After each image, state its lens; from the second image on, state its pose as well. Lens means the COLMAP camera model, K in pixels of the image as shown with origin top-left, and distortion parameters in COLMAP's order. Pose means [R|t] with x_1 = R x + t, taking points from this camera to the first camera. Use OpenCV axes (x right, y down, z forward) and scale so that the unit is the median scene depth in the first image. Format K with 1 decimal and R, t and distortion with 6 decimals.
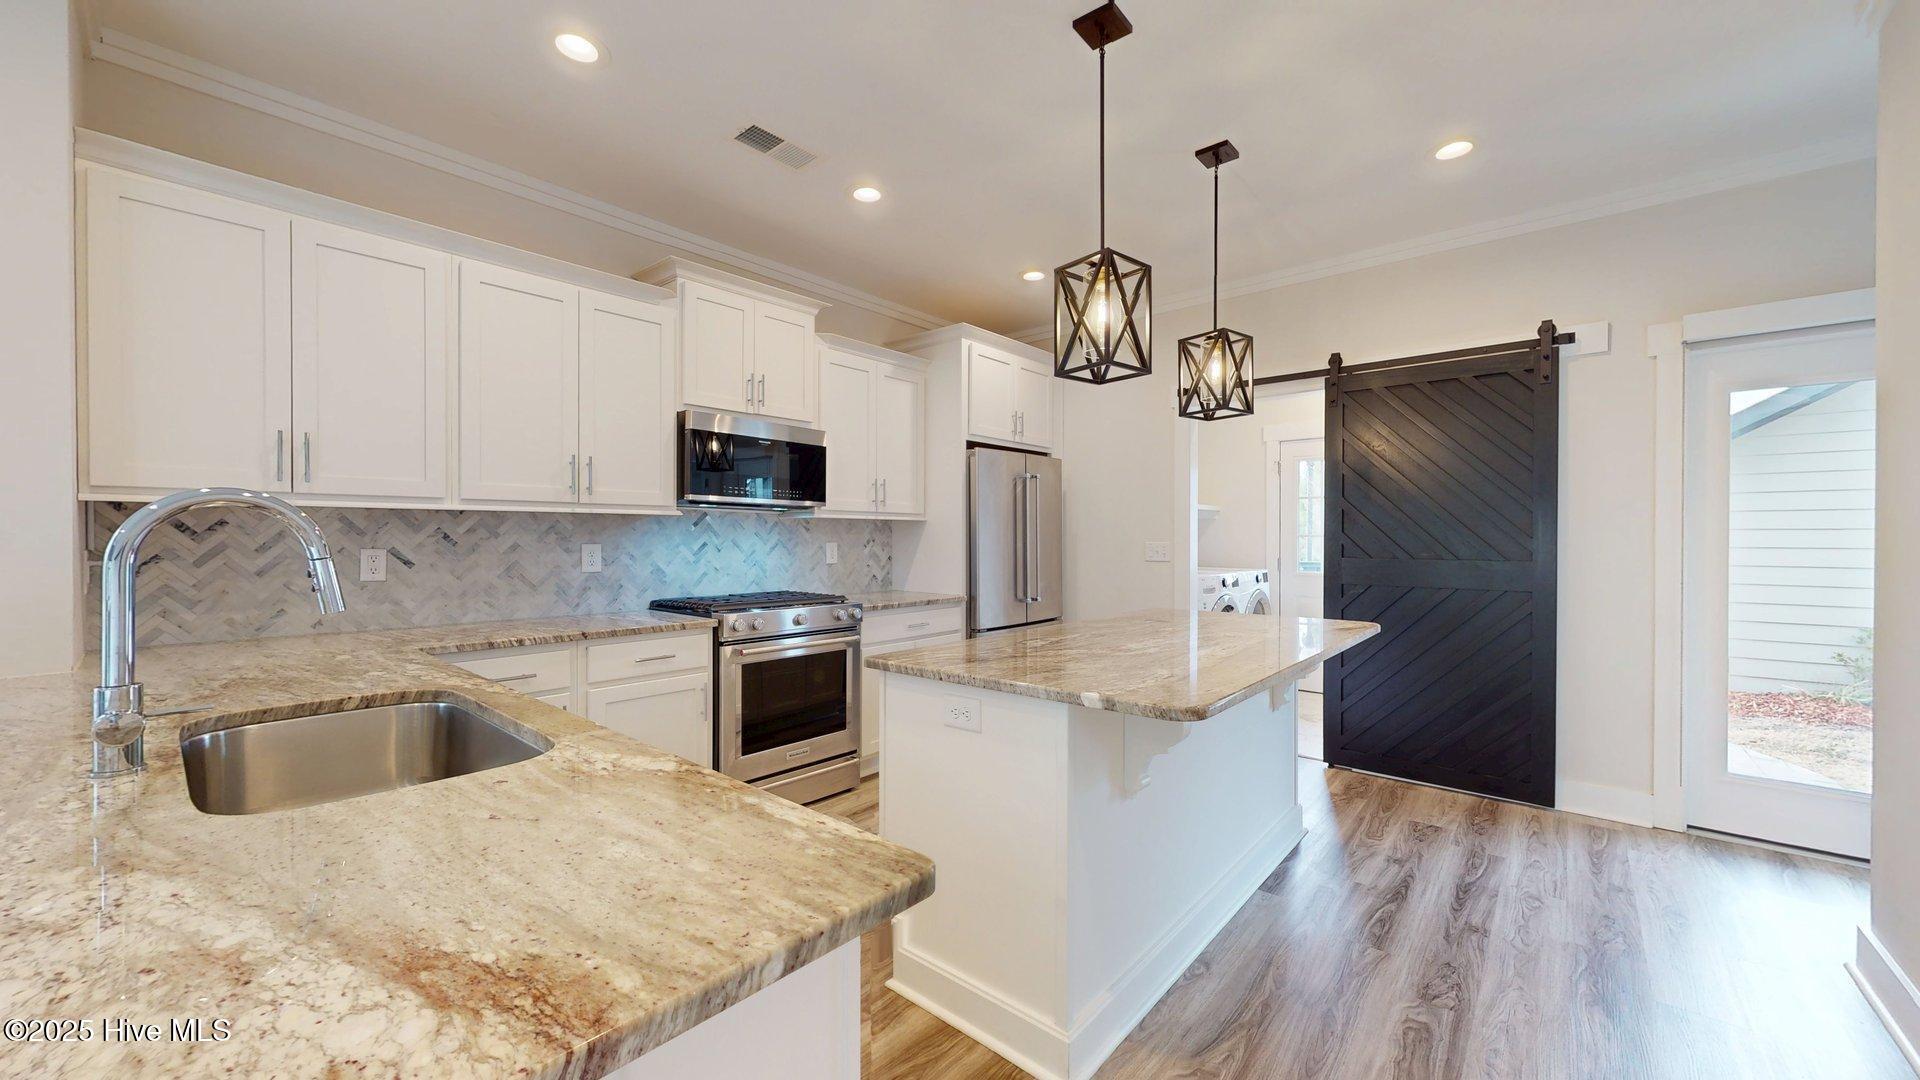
lens RADIAL K [[707.3, 0, 960.0], [0, 707.3, 540.0], [0, 0, 1]] dist [0.003516, 0.000077]
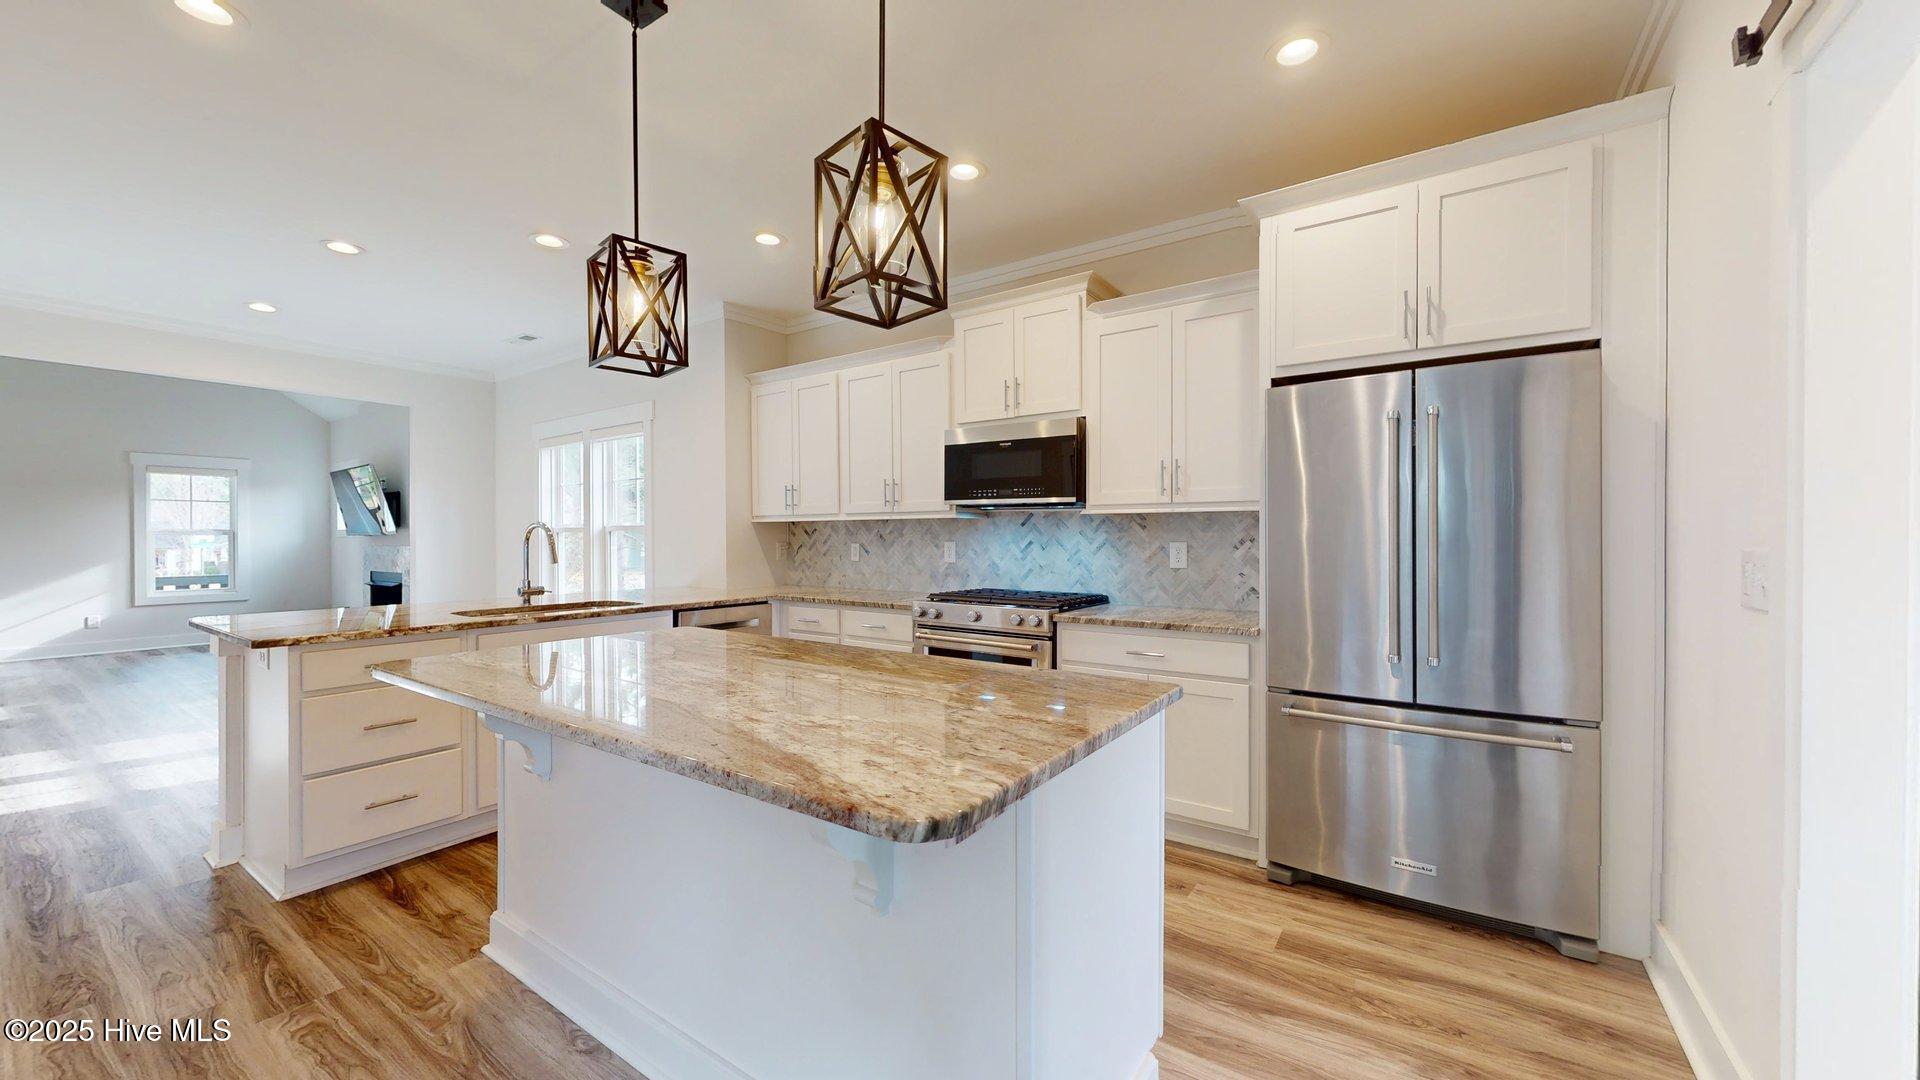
lens RADIAL K [[707.3, 0, 960.0], [0, 707.3, 540.0], [0, 0, 1]] dist [0.003516, 0.000077]
pose [[0.103095, 0.002811, -0.994668, 0.787289], [-0.001812, 0.999995, 0.002638, -0.000865], [0.994670, 0.001531, 0.103100, 0.871958]]
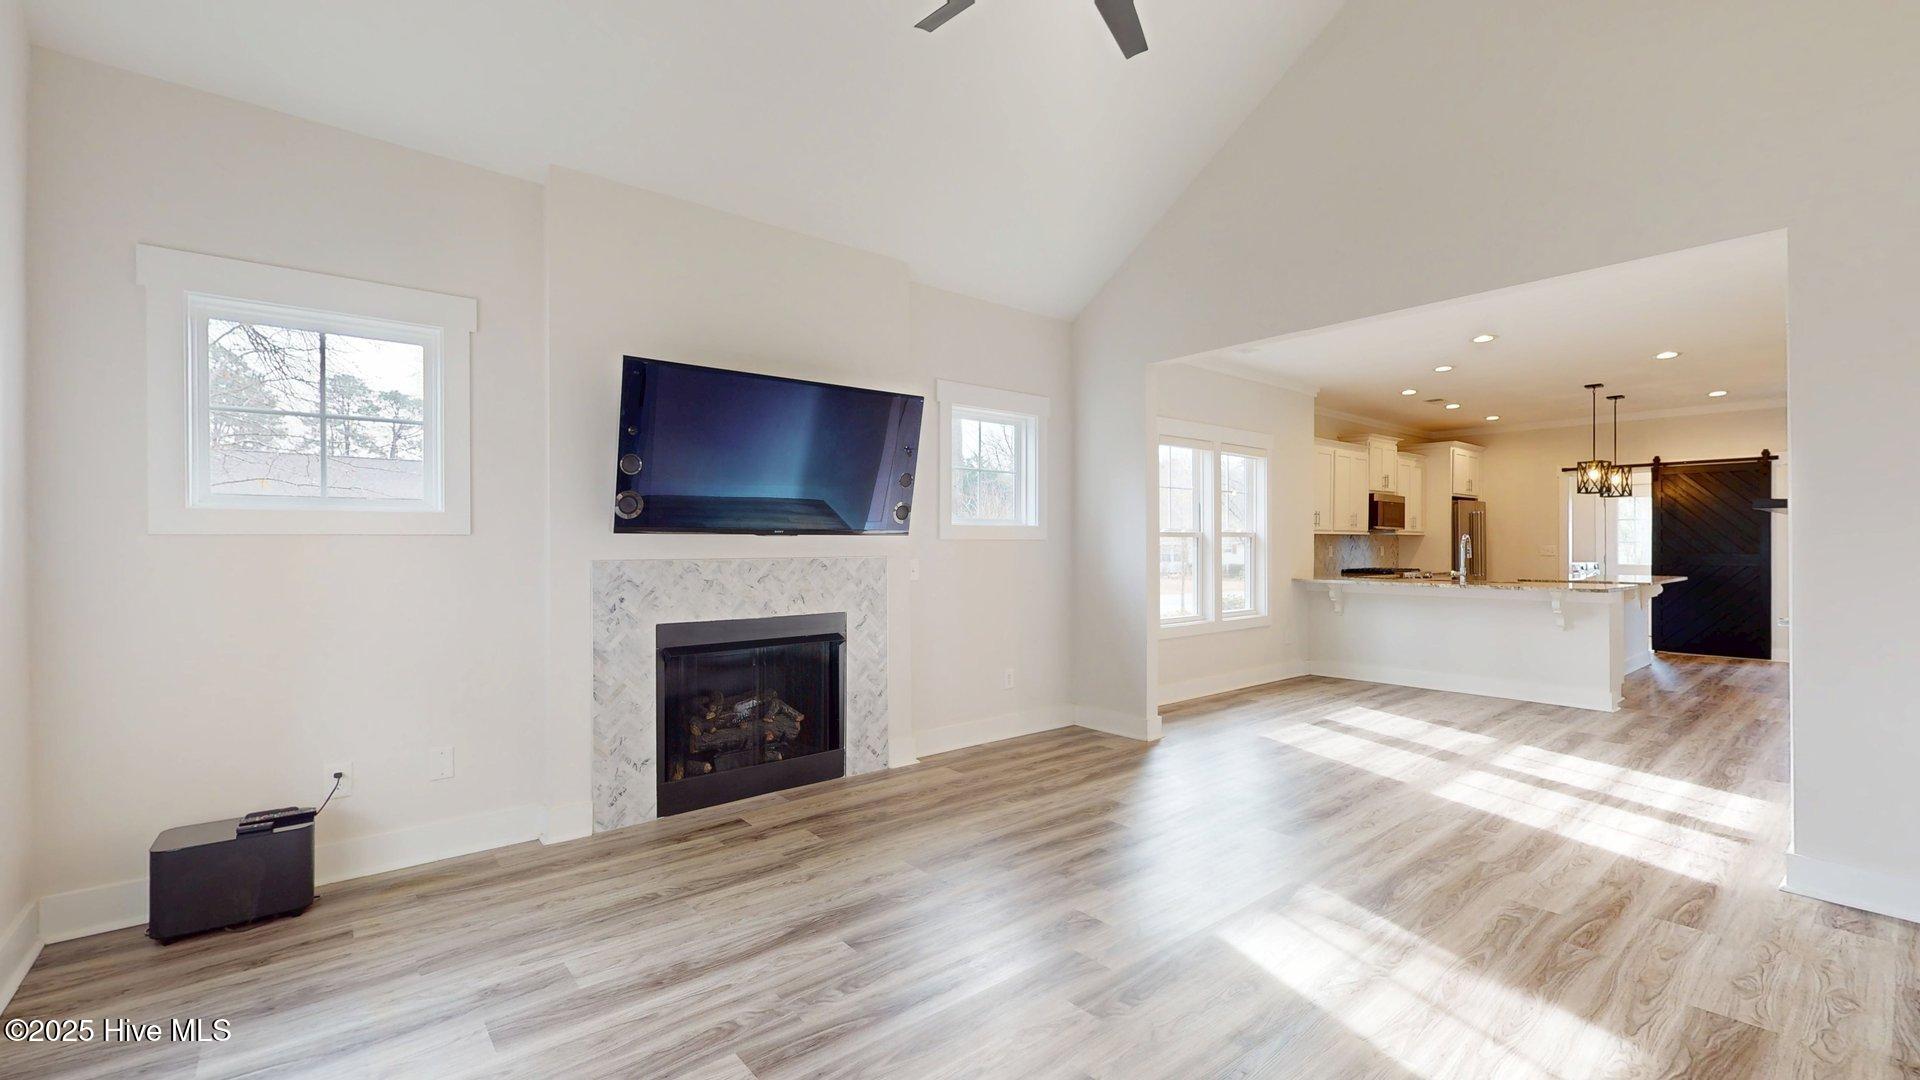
lens RADIAL K [[785.4, 0, 939.3], [0, 785.4, 542.9], [0, 0, 1]] dist [-0.015481, 0.000019]
pose [[0.981471, 0.001604, -0.191603, -1.355912], [-0.001941, 0.999997, -0.001573, 0.003170], [0.191600, 0.001916, 0.981471, -2.018202]]
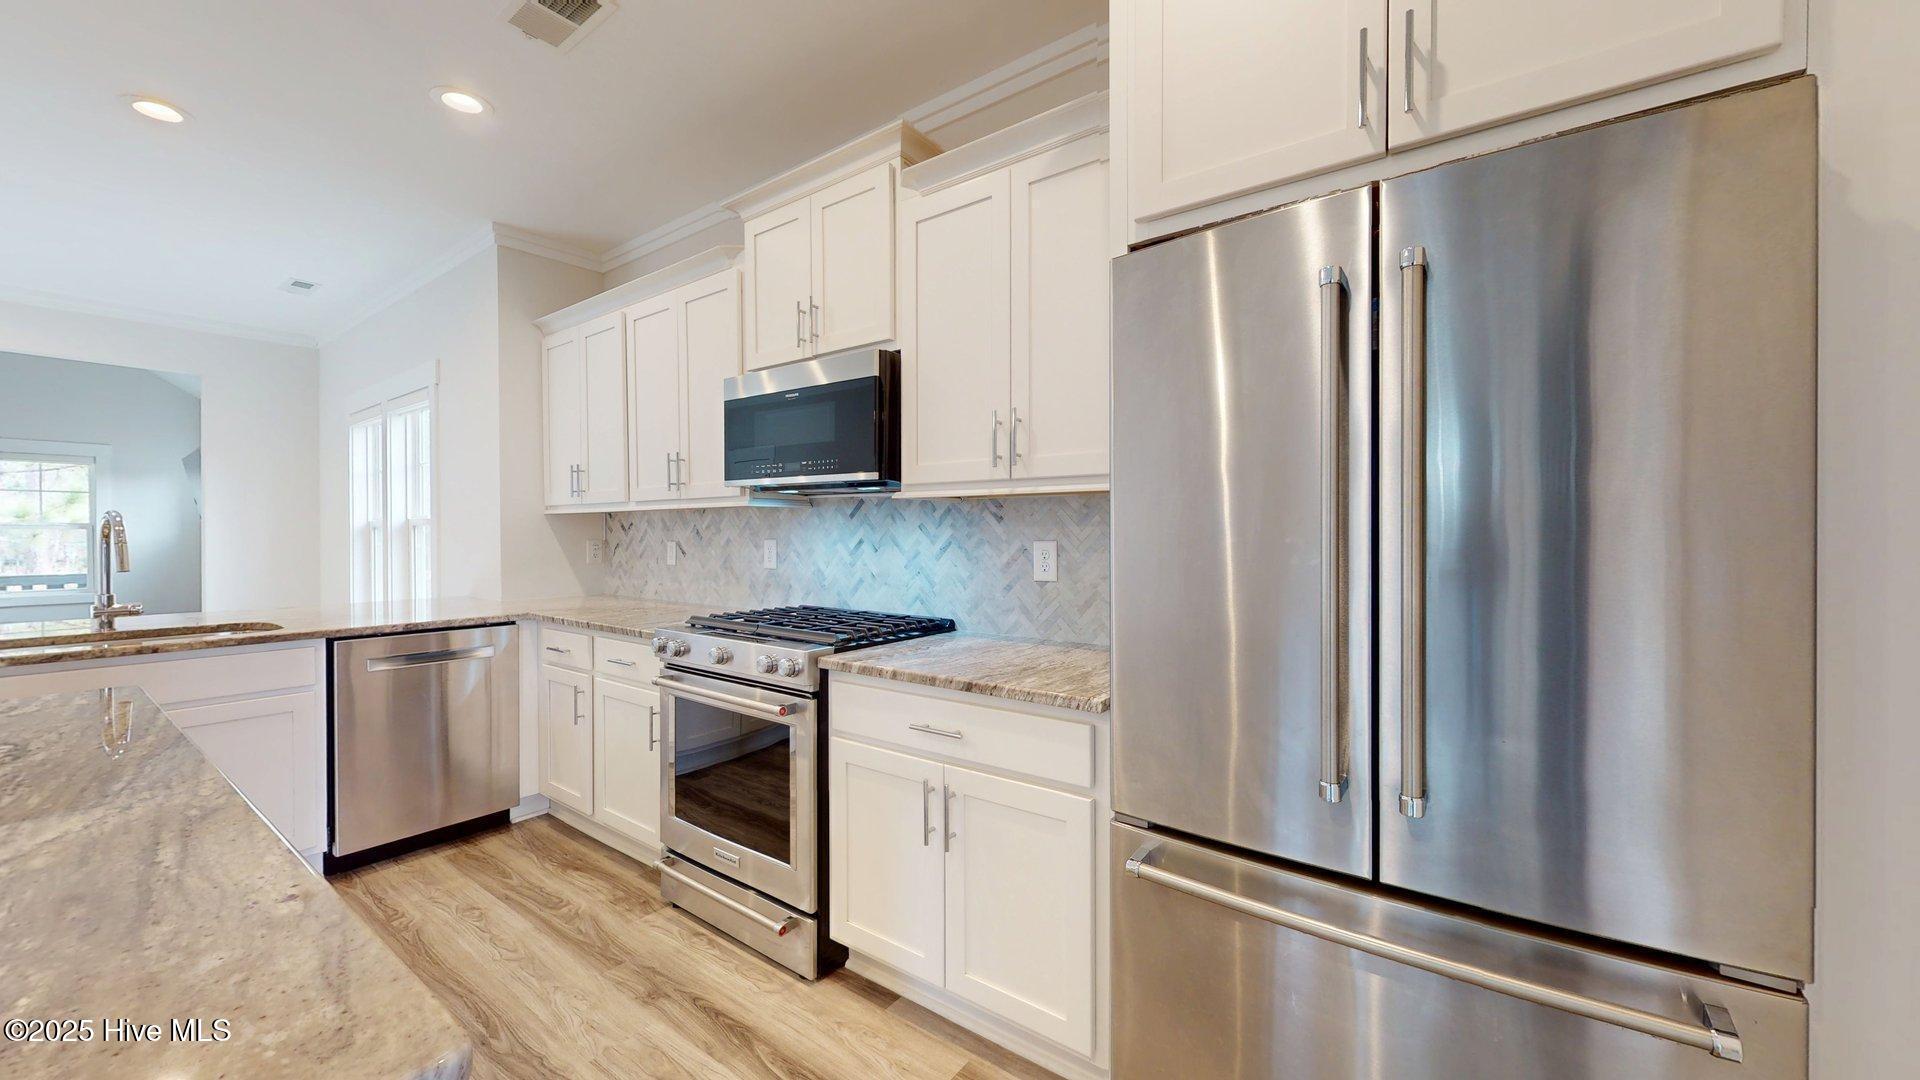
lens RADIAL K [[707.3, 0, 960.0], [0, 707.3, 540.0], [0, 0, 1]] dist [0.003516, 0.000077]
pose [[0.072770, 0.008272, -0.997314, 0.453771], [-0.003230, 0.999962, 0.008058, -0.002212], [0.997344, 0.002635, 0.072794, 1.173582]]
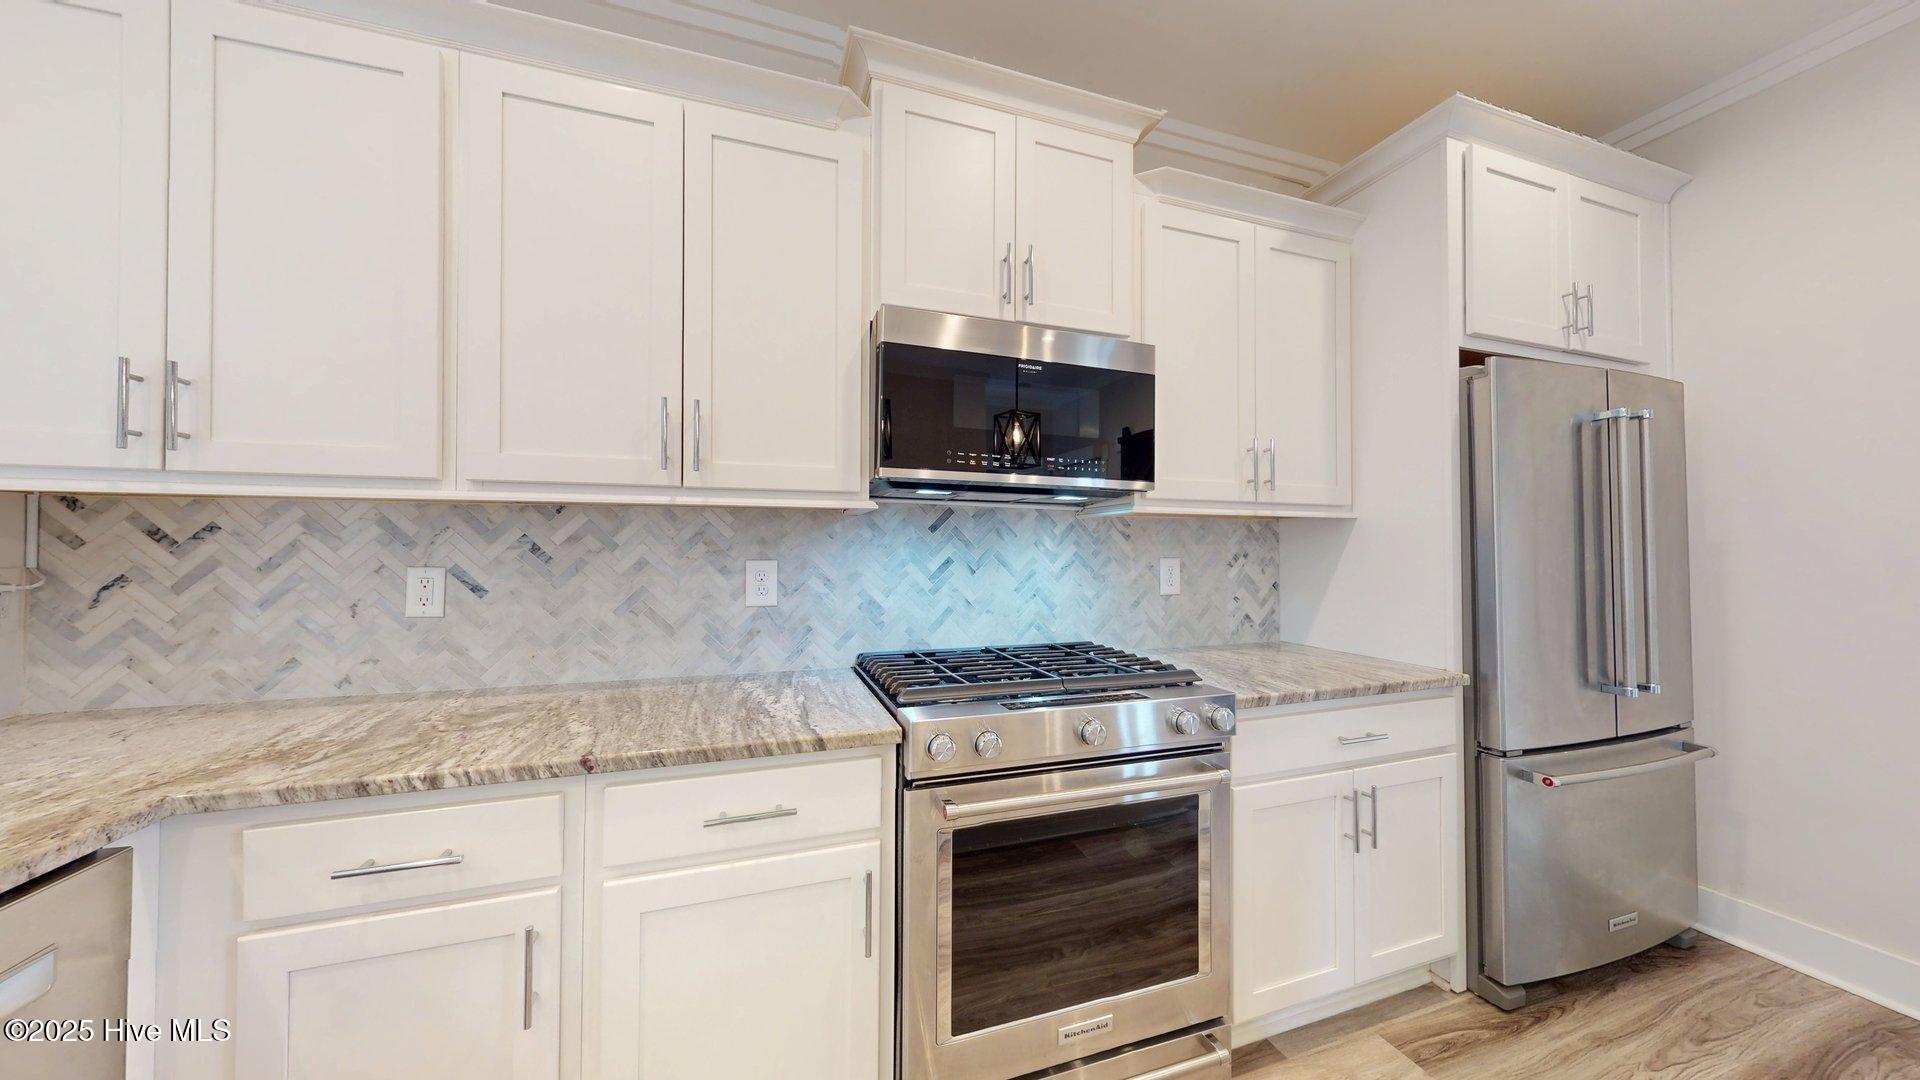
lens RADIAL K [[607.5, 0, 957.9], [0, 607.5, 541.8], [0, 0, 1]] dist [0.001739, 0.000037]
pose [[0.861423, -0.008972, -0.507808, -0.099976], [-0.001239, 0.999804, -0.019766, -0.000387], [0.507886, 0.017656, 0.861243, 0.620315]]
